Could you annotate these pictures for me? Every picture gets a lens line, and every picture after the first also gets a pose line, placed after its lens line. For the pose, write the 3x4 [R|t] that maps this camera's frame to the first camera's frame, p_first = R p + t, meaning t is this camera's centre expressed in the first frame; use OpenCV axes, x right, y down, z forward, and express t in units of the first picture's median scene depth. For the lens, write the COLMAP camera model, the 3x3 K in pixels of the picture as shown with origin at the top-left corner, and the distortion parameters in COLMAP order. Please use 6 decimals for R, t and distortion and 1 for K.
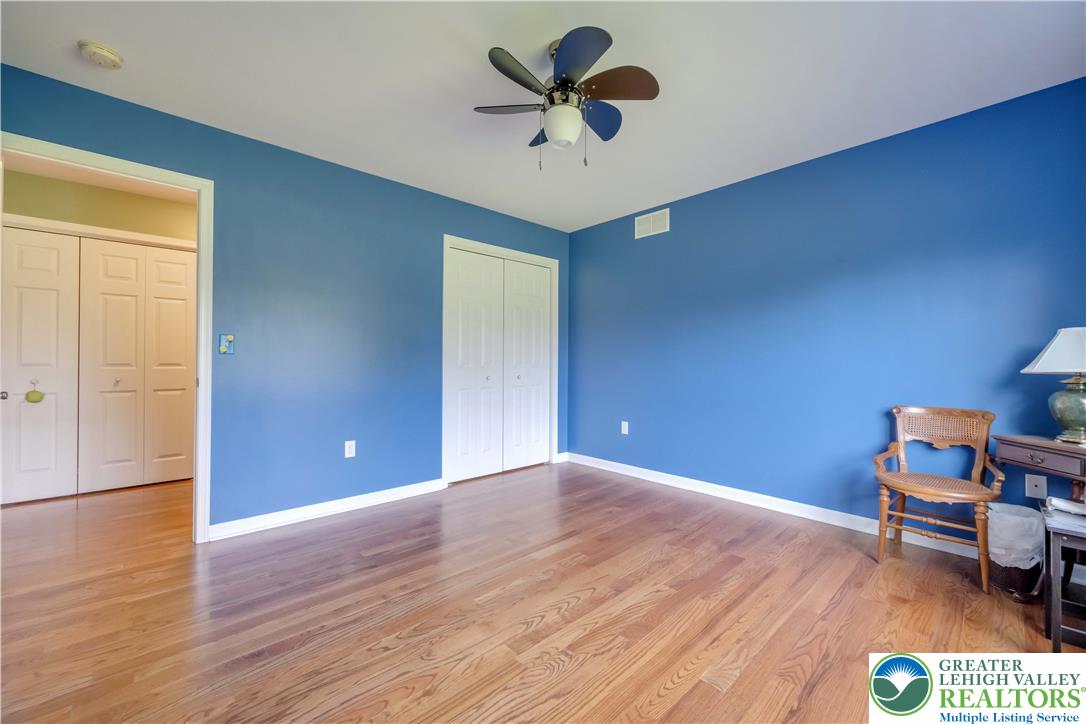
lens RADIAL K [[424.8, 0, 537.5], [0, 424.8, 360.6], [0, 0, 1]] dist [0.010736, 0.000093]
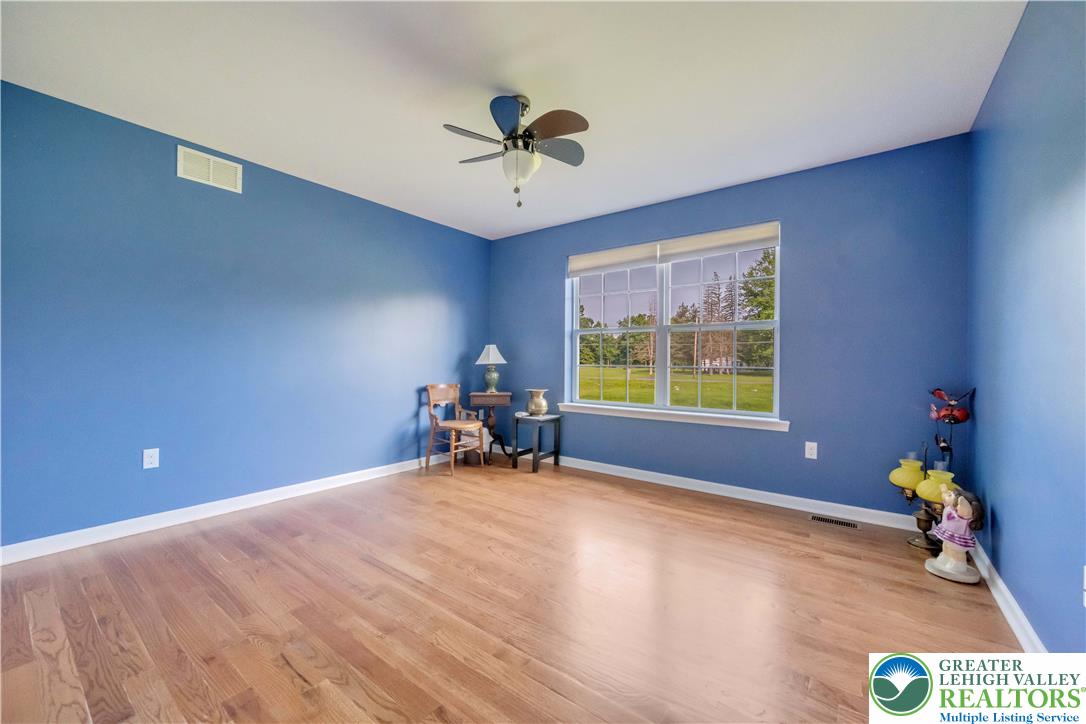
lens RADIAL K [[424.8, 0, 537.5], [0, 424.8, 360.6], [0, 0, 1]] dist [0.010736, 0.000093]
pose [[-0.162273, -0.000039, 0.986746, -0.920754], [-0.008056, 0.999967, -0.001285, 0.010043], [-0.986713, -0.008158, -0.162268, 0.915628]]
